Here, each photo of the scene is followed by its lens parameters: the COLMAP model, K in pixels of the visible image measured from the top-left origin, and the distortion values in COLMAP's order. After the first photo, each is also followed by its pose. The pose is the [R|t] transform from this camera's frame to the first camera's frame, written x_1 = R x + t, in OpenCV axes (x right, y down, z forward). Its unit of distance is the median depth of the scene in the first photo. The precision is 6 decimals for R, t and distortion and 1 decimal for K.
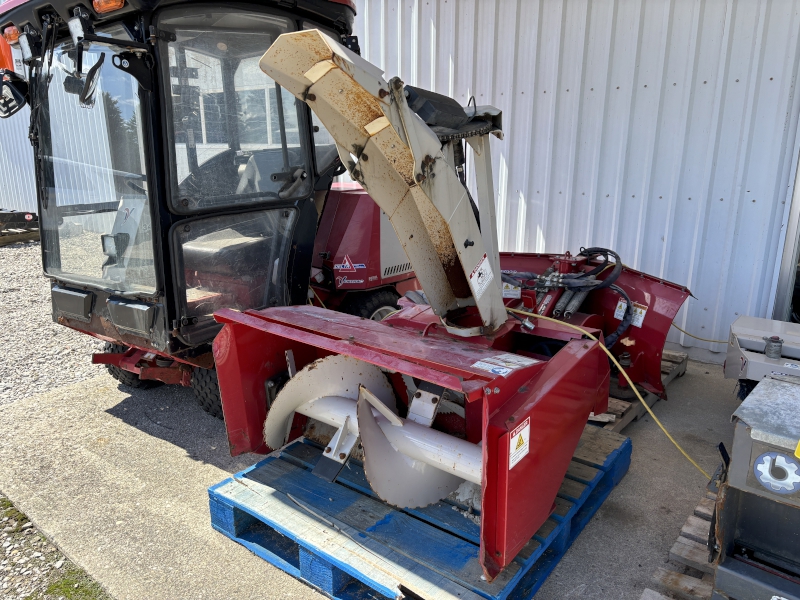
lens RADIAL K [[599.8, 0, 391.0], [0, 599.8, 308.3], [0, 0, 1]] dist [0.064104, -0.089464]
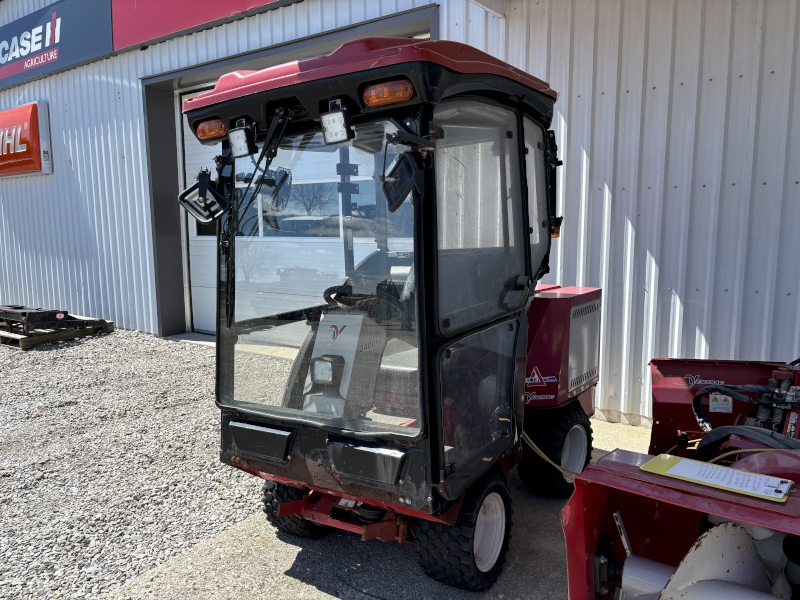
lens RADIAL K [[604.8, 0, 390.3], [0, 604.8, 302.1], [0, 0, 1]] dist [0.023964, -0.009511]
pose [[0.998202, -0.015899, 0.057790, -0.379177], [0.023997, 0.989539, -0.142257, -0.070708], [-0.054923, 0.143388, 0.988141, 0.148447]]
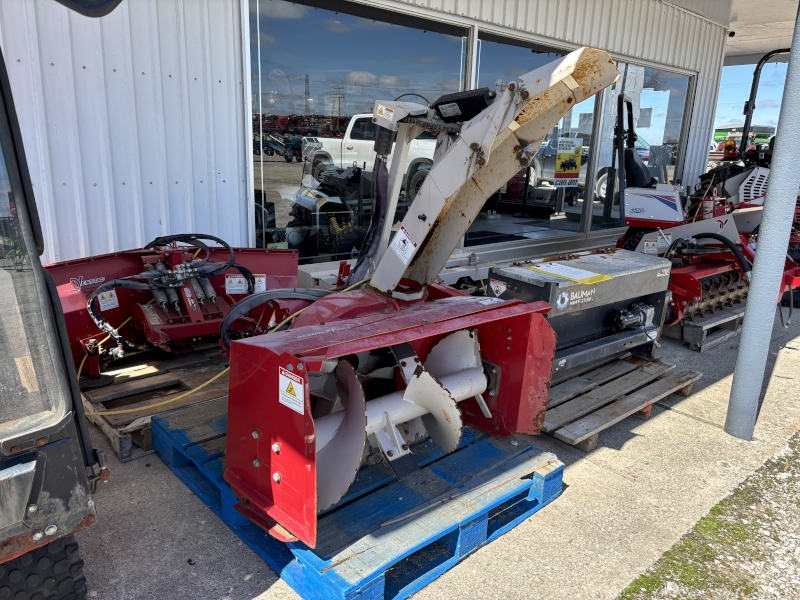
lens RADIAL K [[603.4, 0, 400.7], [0, 603.4, 305.4], [0, 0, 1]] dist [0.048500, -0.057012]
pose [[0.153439, -0.248300, 0.956454, -0.642447], [0.231290, 0.950053, 0.209534, -0.123417], [-0.960709, 0.189067, 0.203204, 0.499355]]
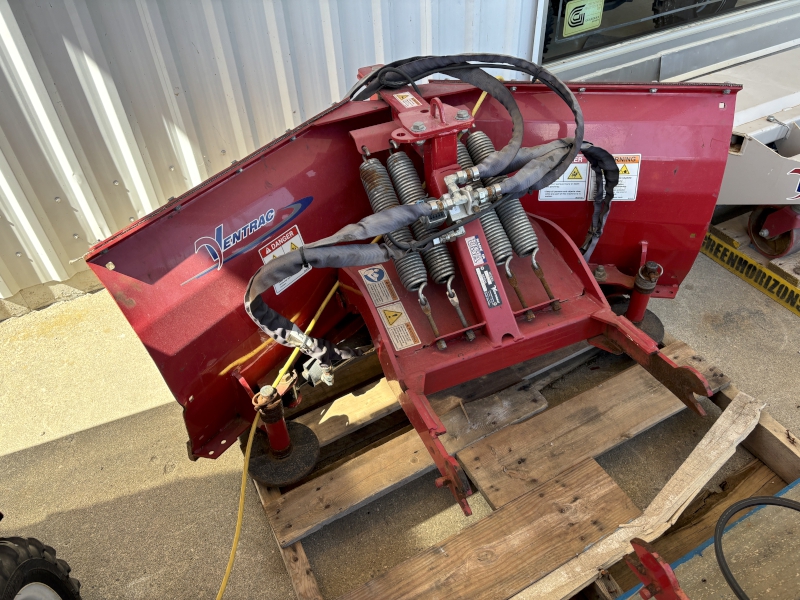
lens RADIAL K [[603.4, 0, 400.7], [0, 603.4, 305.4], [0, 0, 1]] dist [0.048500, -0.057012]
pose [[0.393435, -0.629056, 0.670445, -0.024951], [0.299825, 0.777181, 0.553258, -0.213602], [-0.869088, -0.016654, 0.494377, 0.891442]]
